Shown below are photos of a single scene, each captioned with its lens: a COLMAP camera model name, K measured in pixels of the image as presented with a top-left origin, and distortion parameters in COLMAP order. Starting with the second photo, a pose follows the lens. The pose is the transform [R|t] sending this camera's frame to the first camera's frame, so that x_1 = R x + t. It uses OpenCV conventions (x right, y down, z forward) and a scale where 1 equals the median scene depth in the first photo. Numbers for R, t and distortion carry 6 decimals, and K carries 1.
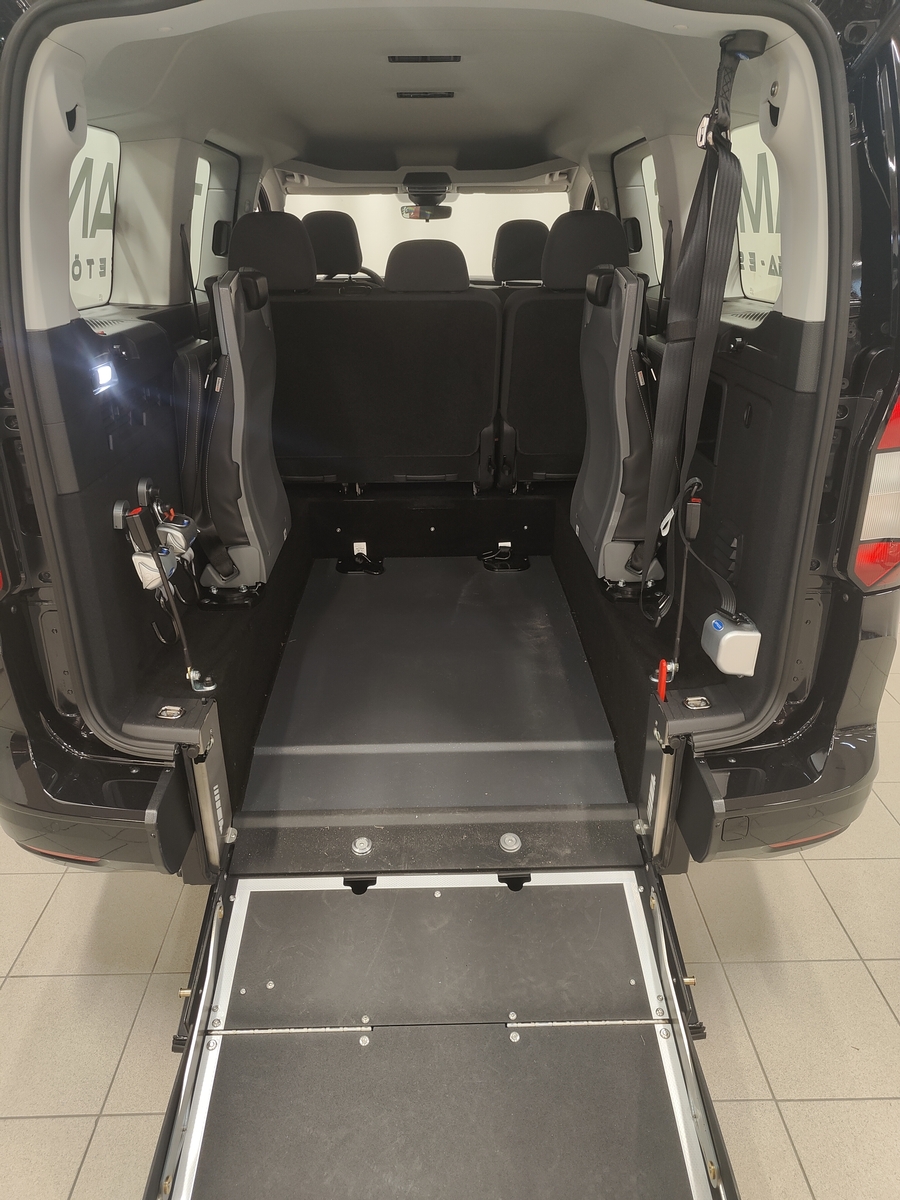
lens RADIAL K [[843.6, 0, 448.4], [0, 843.6, 593.2], [0, 0, 1]] dist [0.008858, 0.005851]
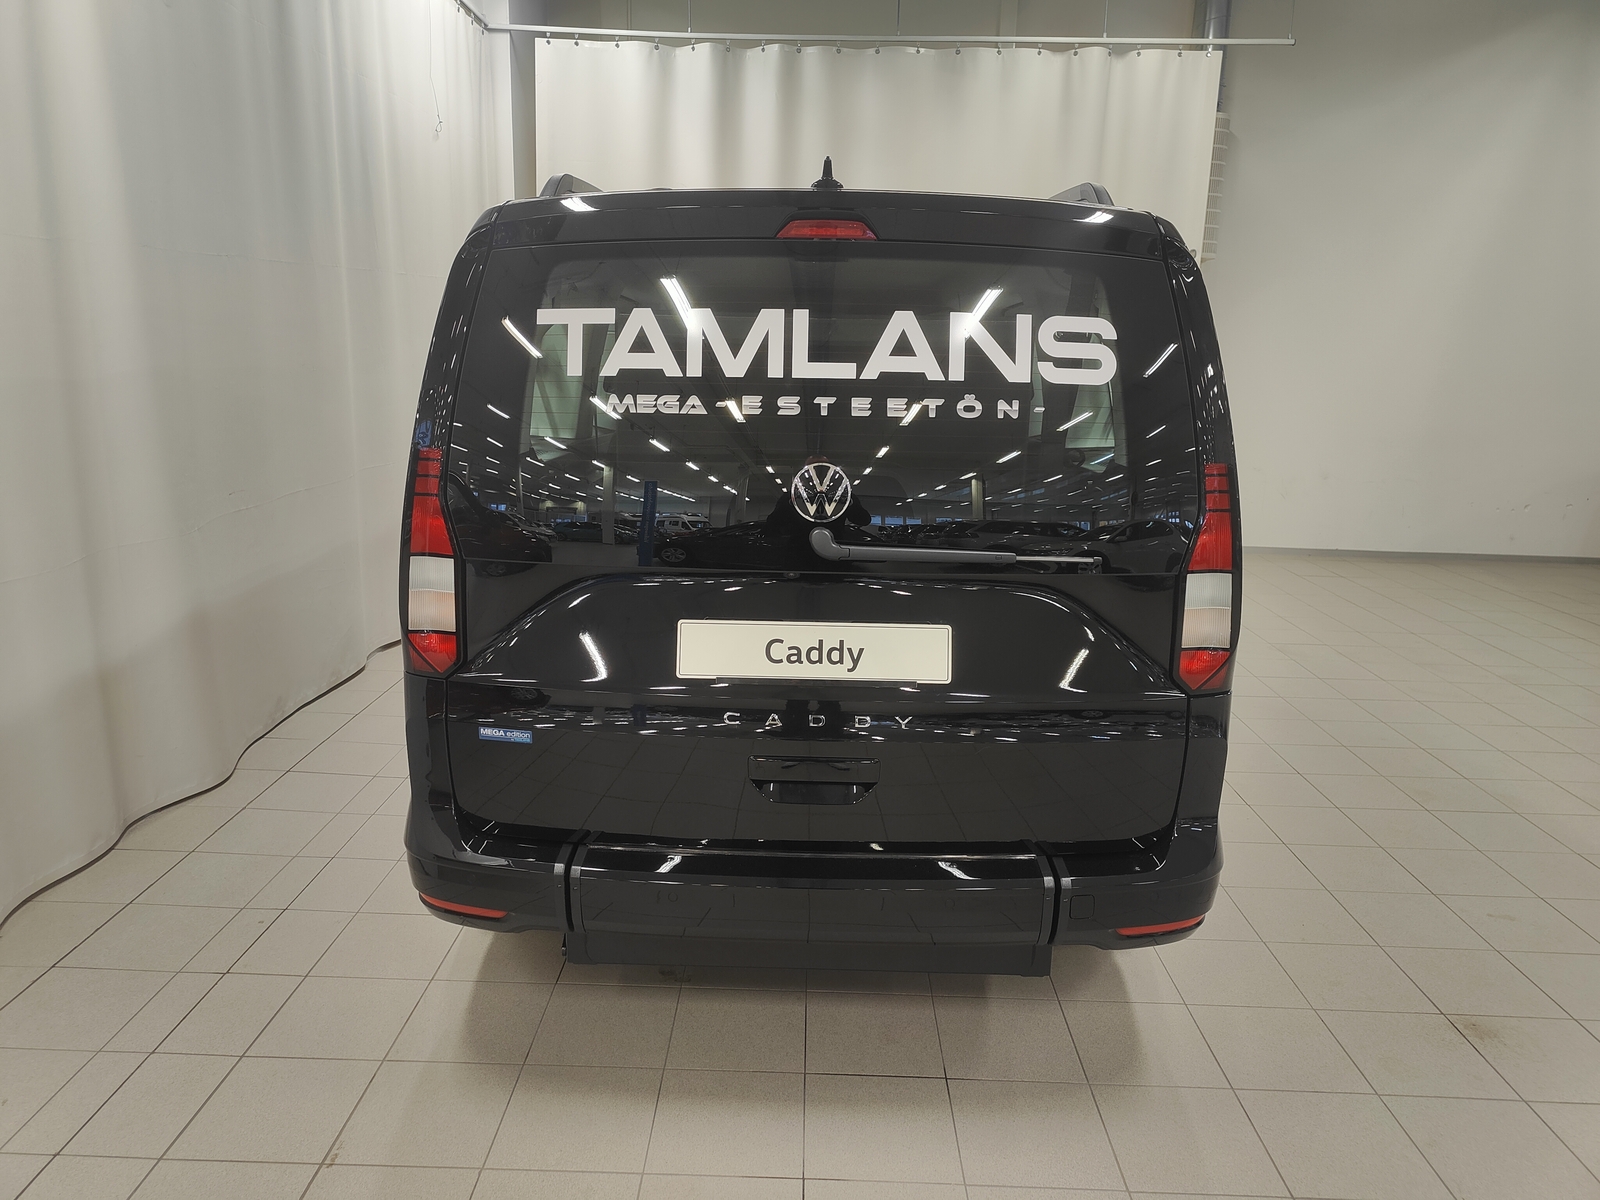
lens RADIAL K [[1113.2, 0, 792.8], [0, 1113.2, 585.5], [0, 0, 1]] dist [0.023899, -0.001806]
pose [[0.998845, 0.034511, -0.033423, -0.002917], [-0.040546, 0.978725, -0.201129, 0.155718], [0.025771, 0.202252, 0.978994, -0.459191]]
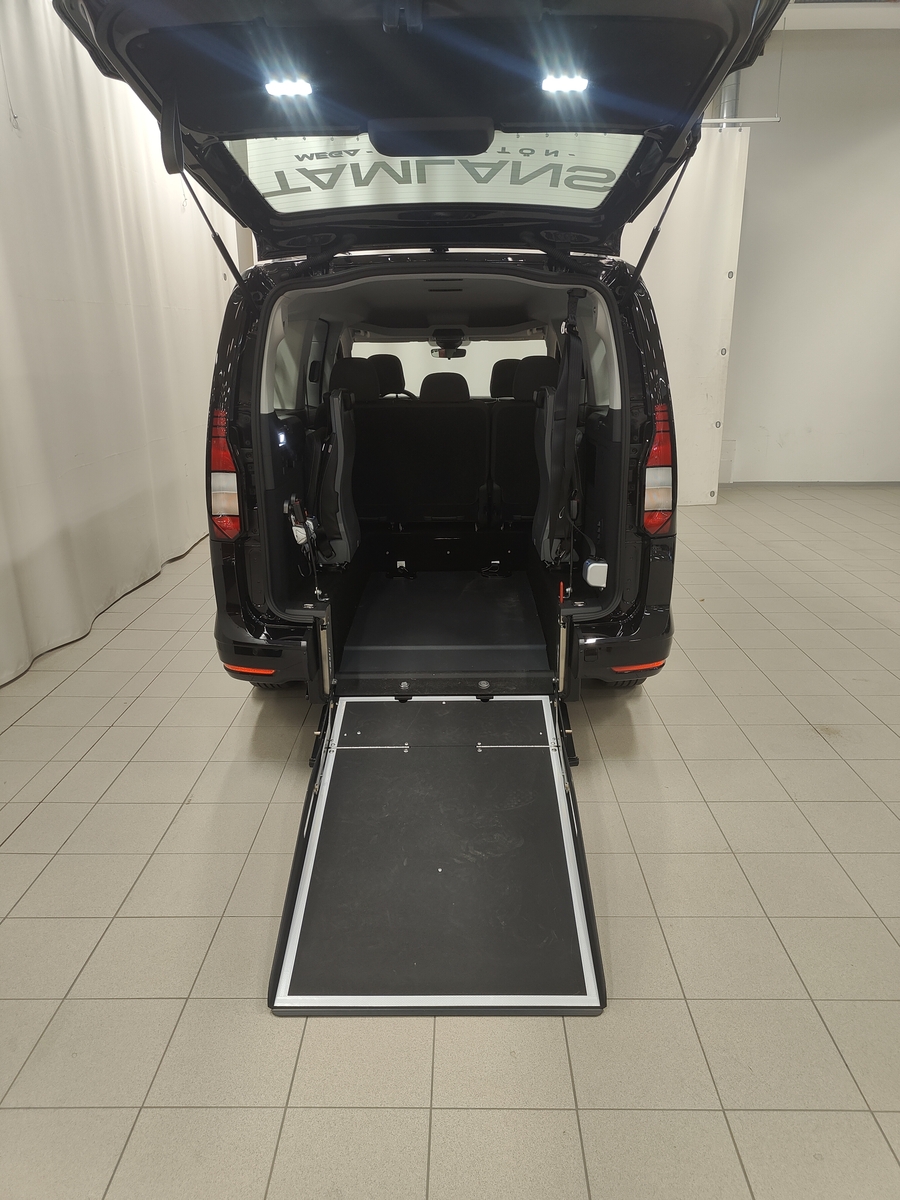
lens RADIAL K [[835.1, 0, 450.0], [0, 835.1, 600.0], [0, 0, 1]] dist [0.022325, -0.000586]
pose [[0.999449, 0.004643, -0.032858, 0.060516], [-0.008738, 0.992042, -0.125607, 0.354080], [0.032014, 0.125825, 0.991536, -0.876949]]
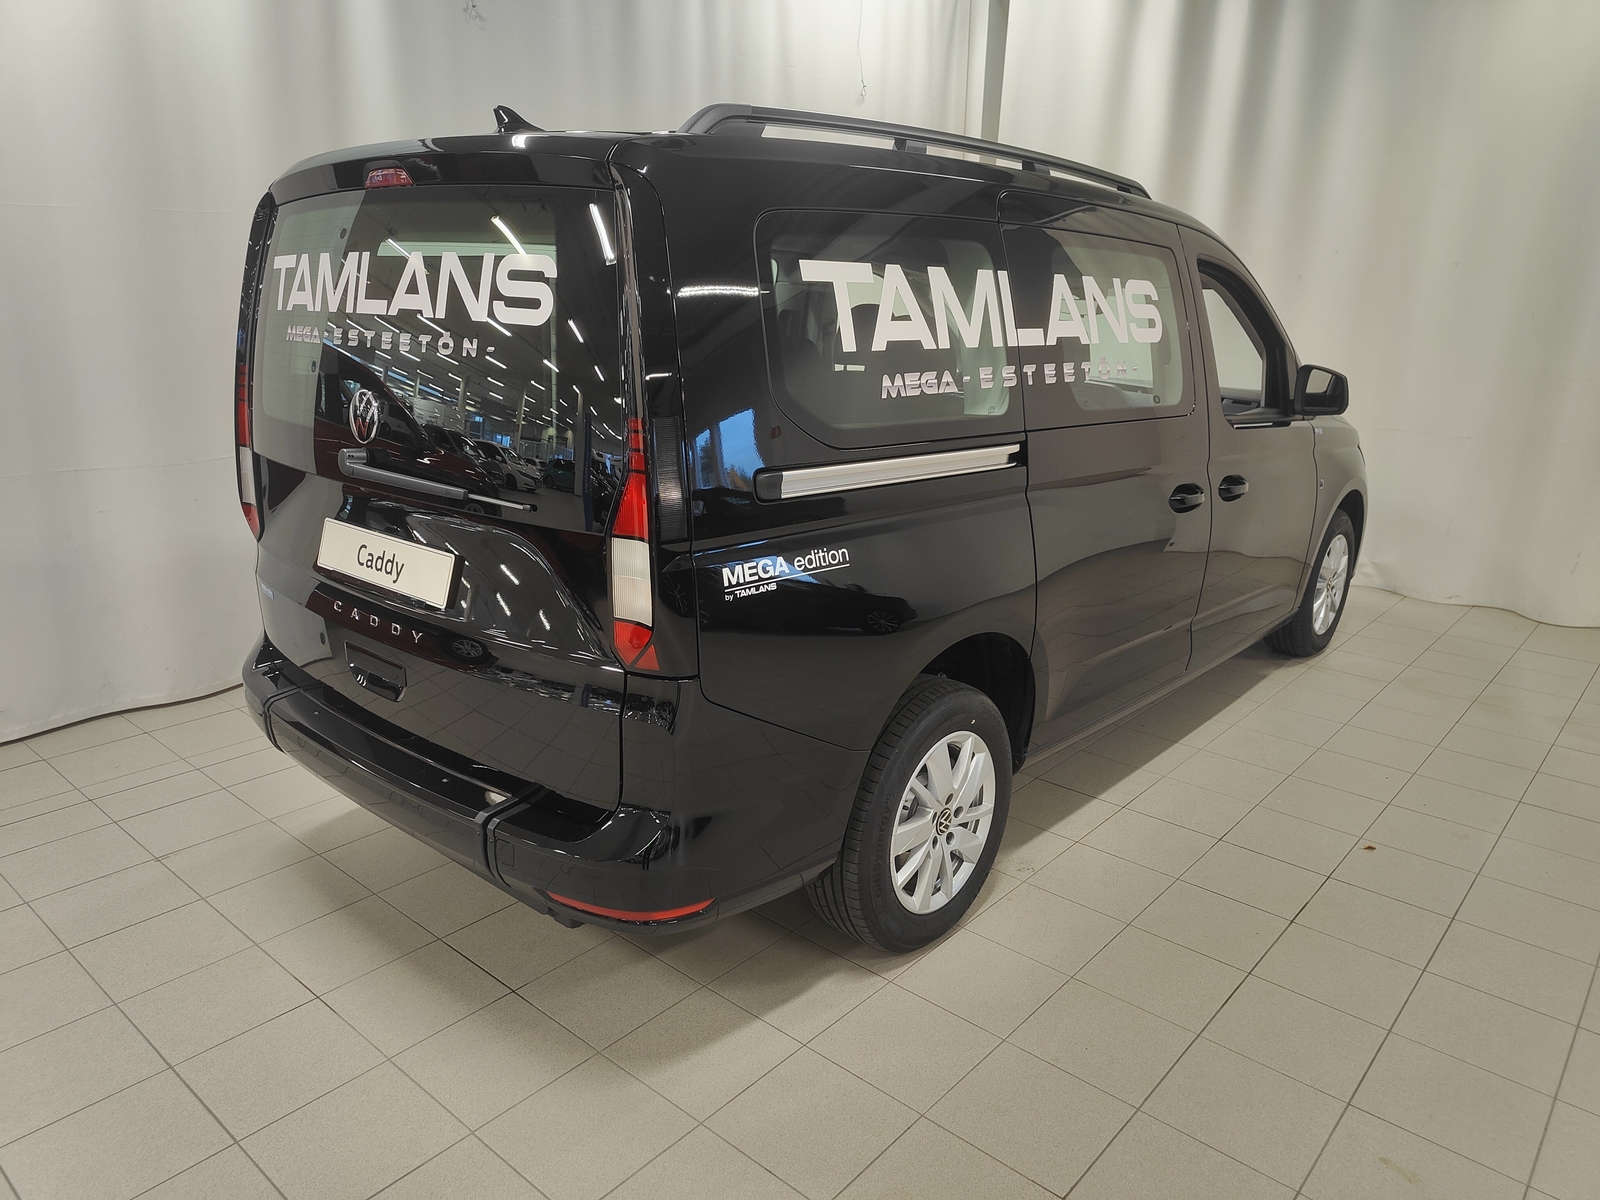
lens RADIAL K [[1124.8, 0, 800.0], [0, 1124.8, 600.0], [0, 0, 1]] dist [0.008858, 0.005851]
pose [[0.743025, 0.202908, -0.637763, 1.318628], [-0.295861, 0.954348, -0.041061, -0.079469], [0.600316, 0.219199, 0.769137, 0.025388]]
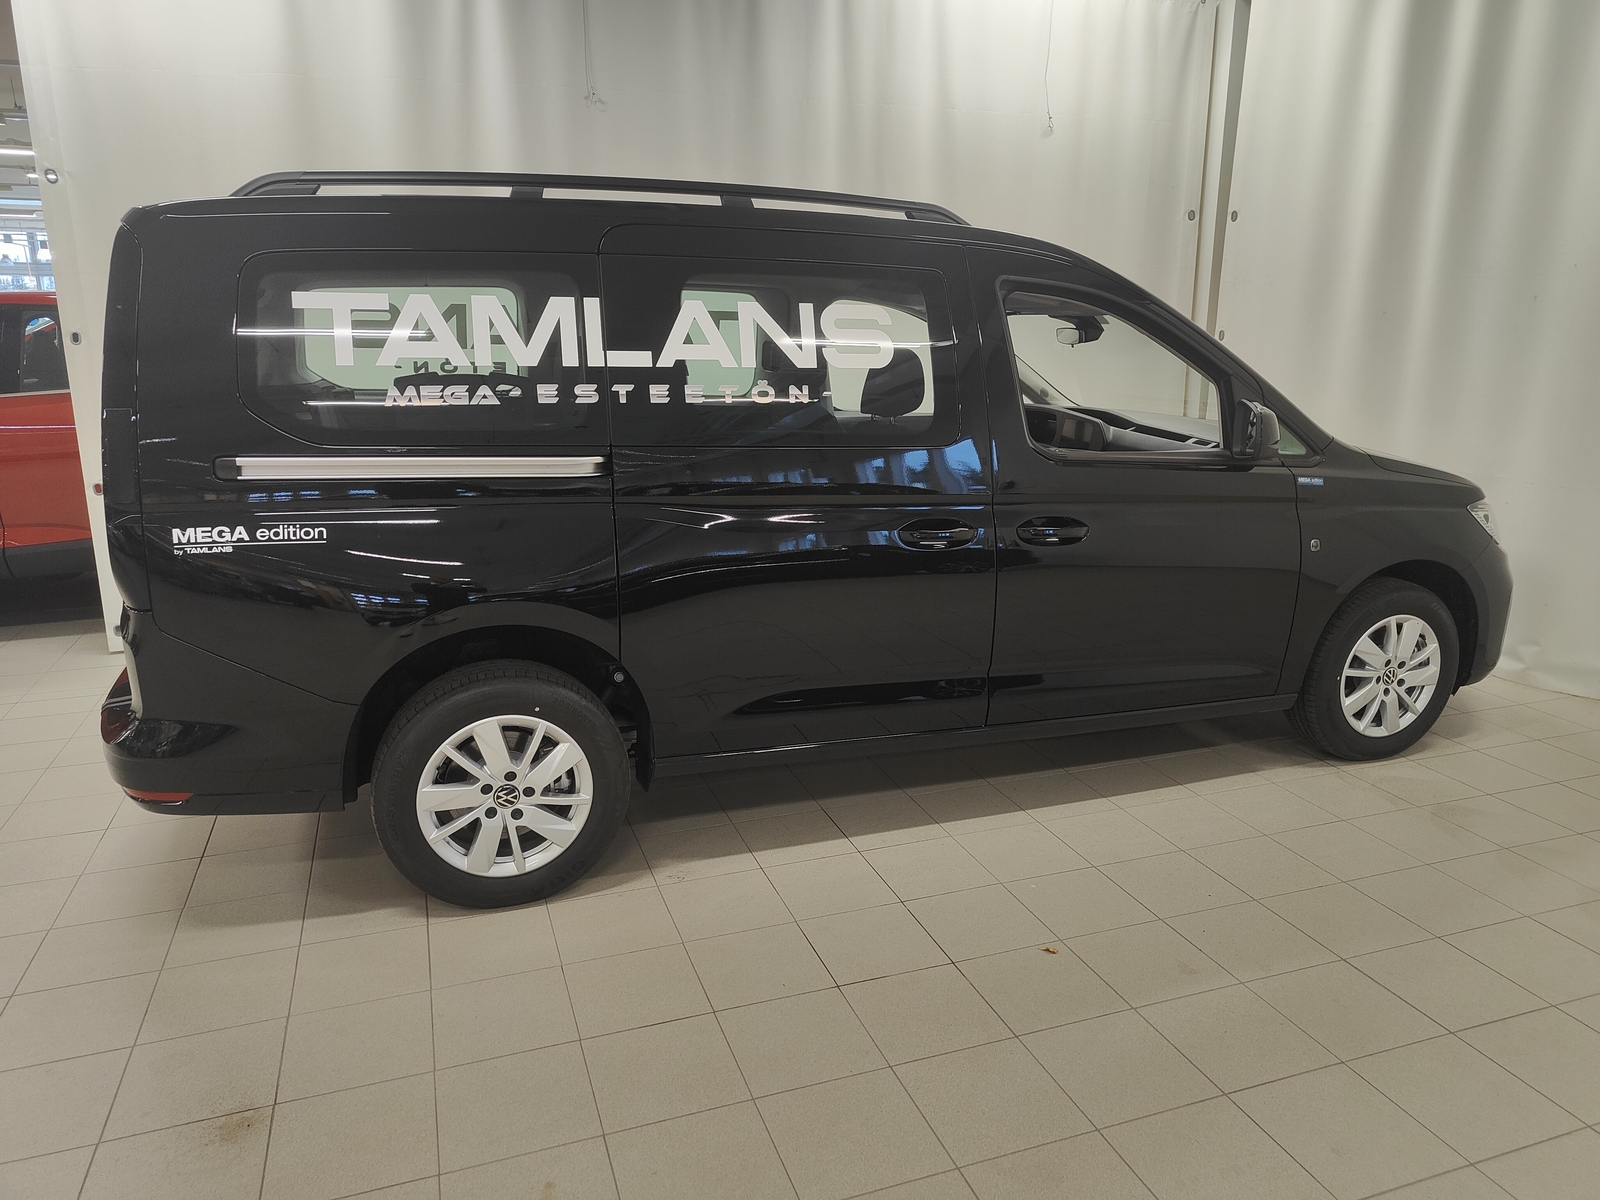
lens RADIAL K [[1113.2, 0, 792.8], [0, 1113.2, 585.5], [0, 0, 1]] dist [0.023899, -0.001806]
pose [[0.311237, 0.218134, -0.924959, 2.188558], [-0.390901, 0.916535, 0.084615, -0.528203], [0.866215, 0.335232, 0.370529, 1.086881]]
